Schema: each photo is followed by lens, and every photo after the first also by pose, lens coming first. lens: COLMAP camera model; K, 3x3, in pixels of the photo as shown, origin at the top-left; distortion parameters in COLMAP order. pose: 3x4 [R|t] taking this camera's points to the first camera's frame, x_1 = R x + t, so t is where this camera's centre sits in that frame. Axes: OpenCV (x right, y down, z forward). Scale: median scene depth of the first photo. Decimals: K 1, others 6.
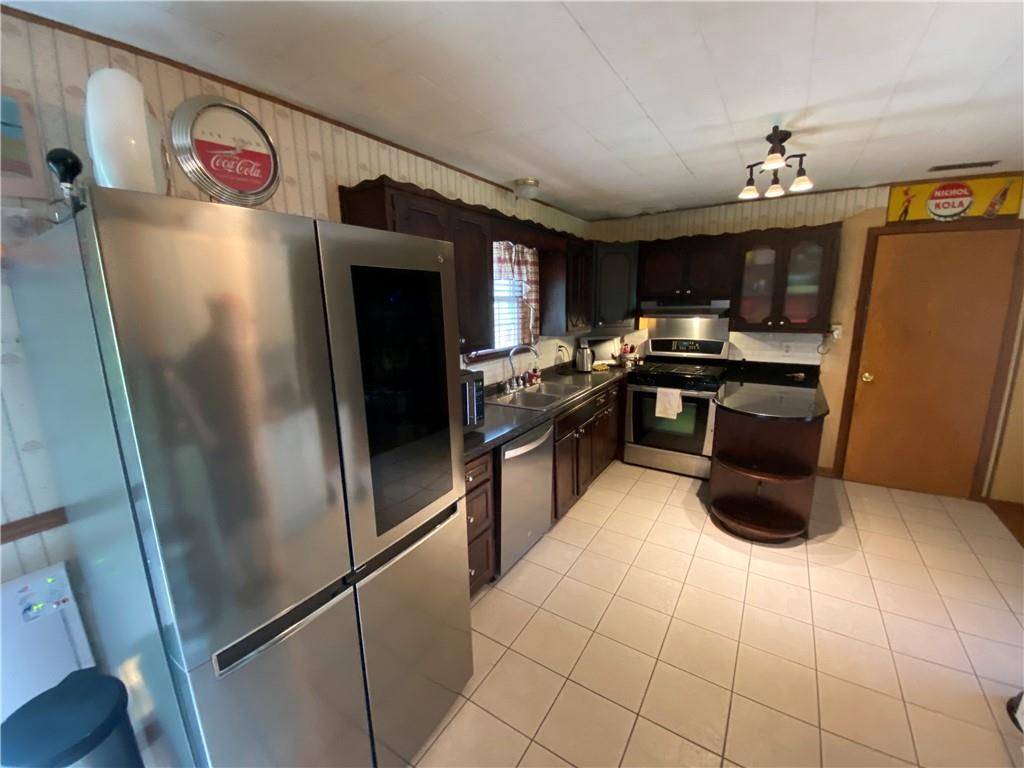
lens RADIAL K [[419.5, 0, 512.3], [0, 419.5, 384.7], [0, 0, 1]] dist [-0.004025, -0.001308]
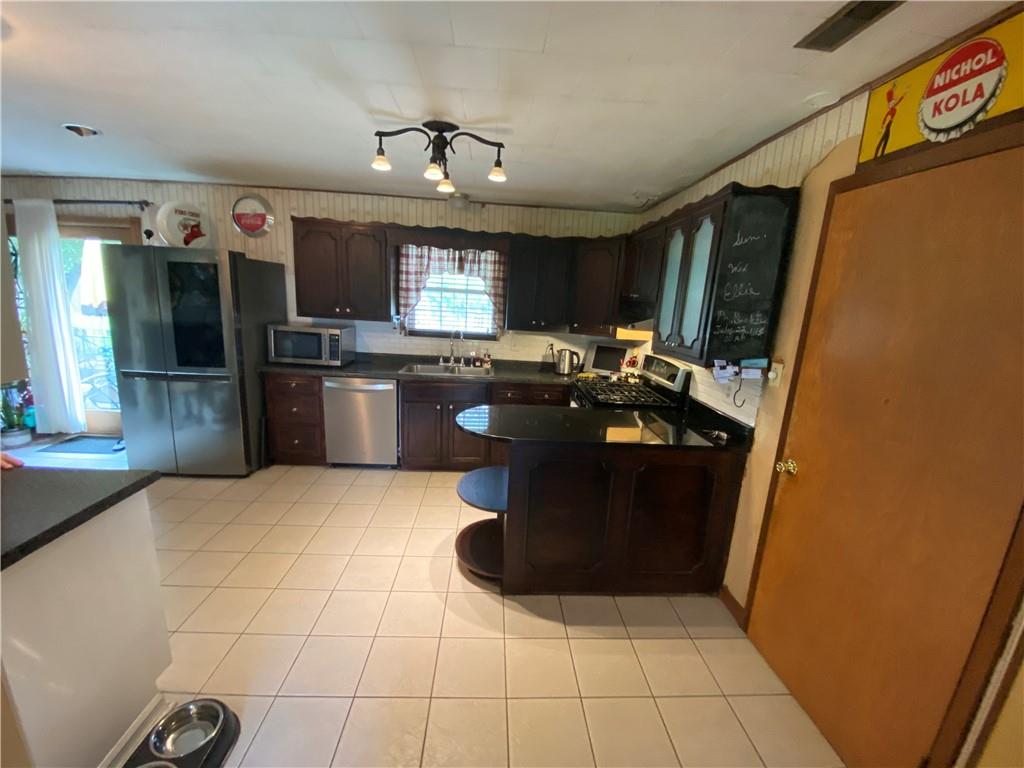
lens RADIAL K [[419.5, 0, 506.7], [0, 419.5, 383.0], [0, 0, 1]] dist [-0.004025, -0.001308]
pose [[0.566861, 0.212993, -0.795803, 1.168566], [-0.231117, 0.968322, 0.094539, -0.097071], [0.790730, 0.130334, 0.598130, 0.435835]]
